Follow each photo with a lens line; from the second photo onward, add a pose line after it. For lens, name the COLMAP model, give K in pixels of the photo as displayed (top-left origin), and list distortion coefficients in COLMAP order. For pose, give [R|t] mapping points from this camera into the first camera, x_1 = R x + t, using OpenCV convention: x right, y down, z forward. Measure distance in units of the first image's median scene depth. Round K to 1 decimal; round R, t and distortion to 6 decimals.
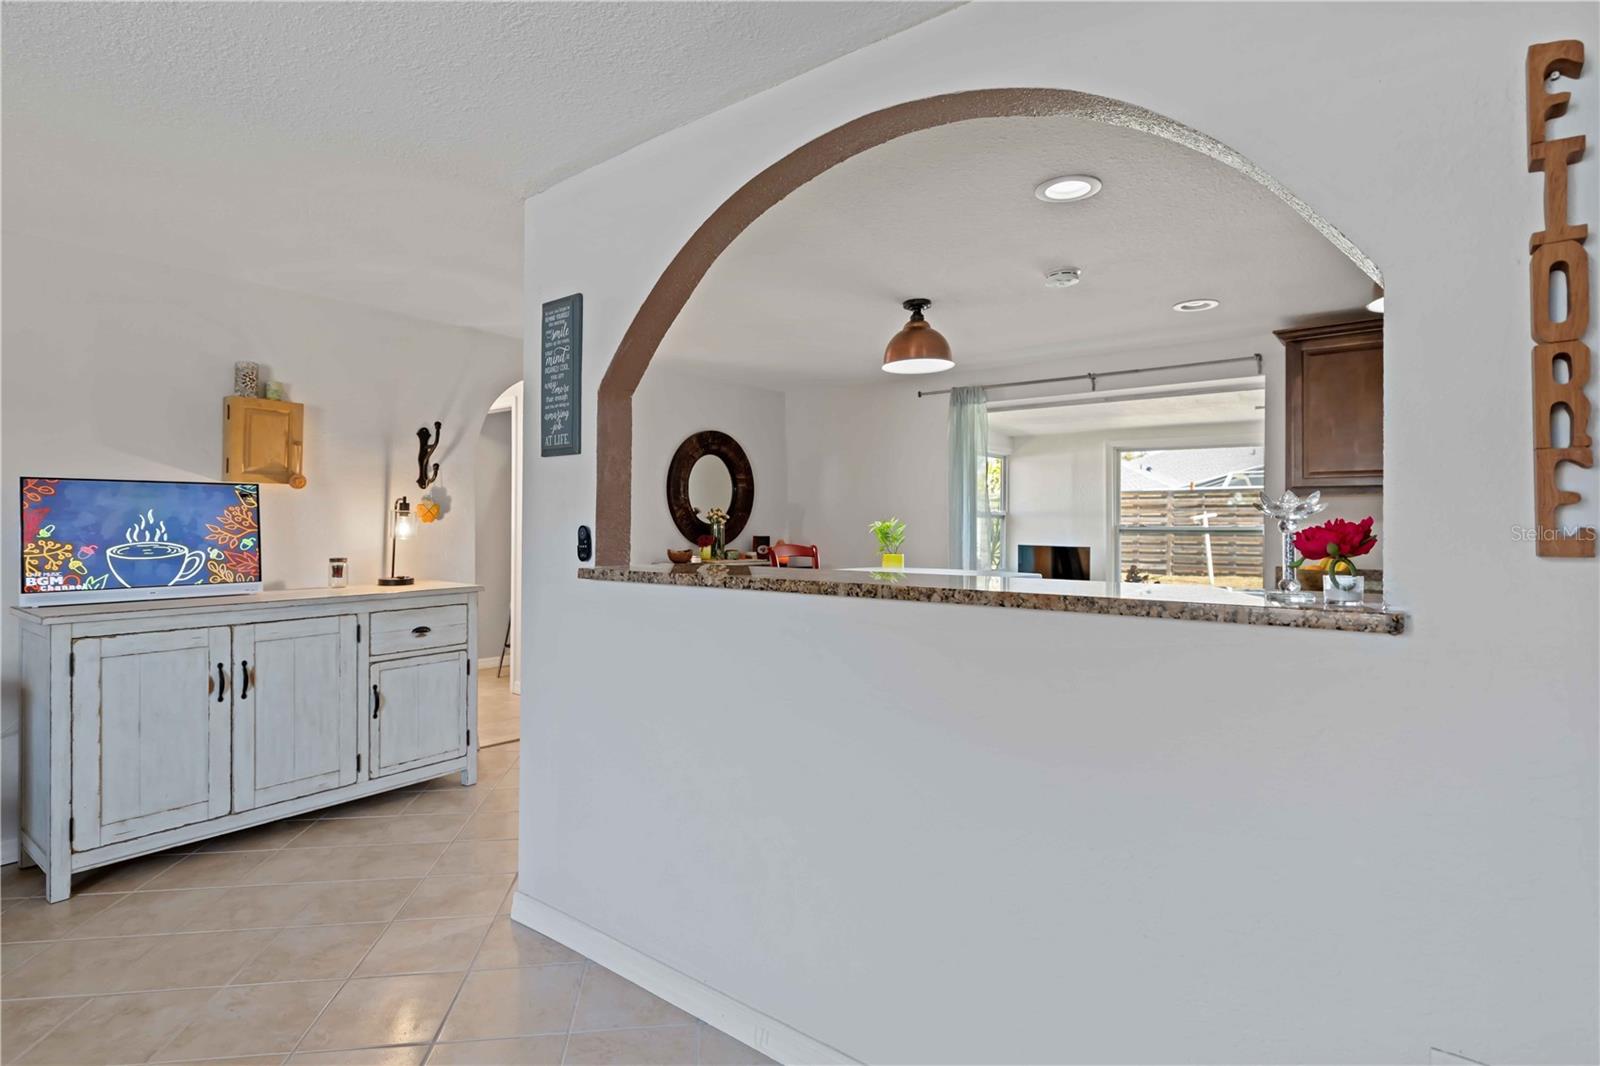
lens RADIAL K [[804.5, 0, 800.4], [0, 804.5, 517.8], [0, 0, 1]] dist [0.001653, 0.000351]
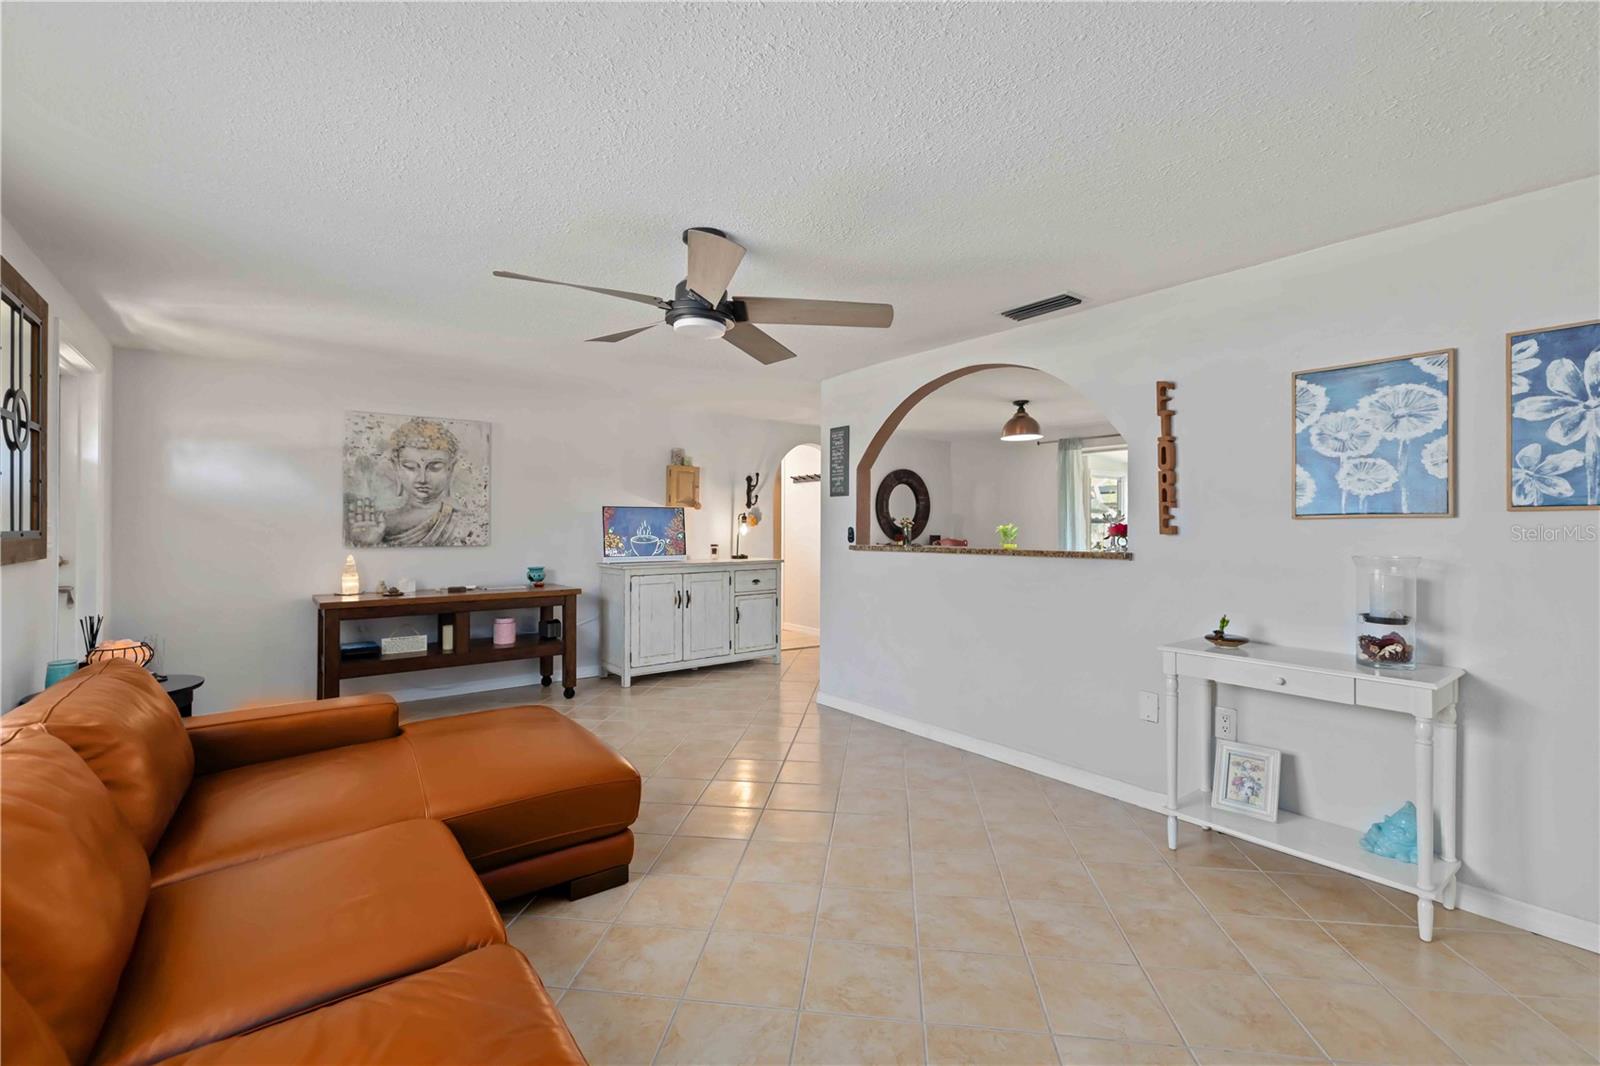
lens RADIAL K [[693.1, 0, 799.6], [0, 693.1, 524.0], [0, 0, 1]] dist [0.000851, 0.000014]
pose [[0.968503, -0.001804, -0.248996, 0.054837], [0.001965, 0.999998, 0.000398, -0.000283], [0.248995, -0.000875, 0.968504, -0.627538]]
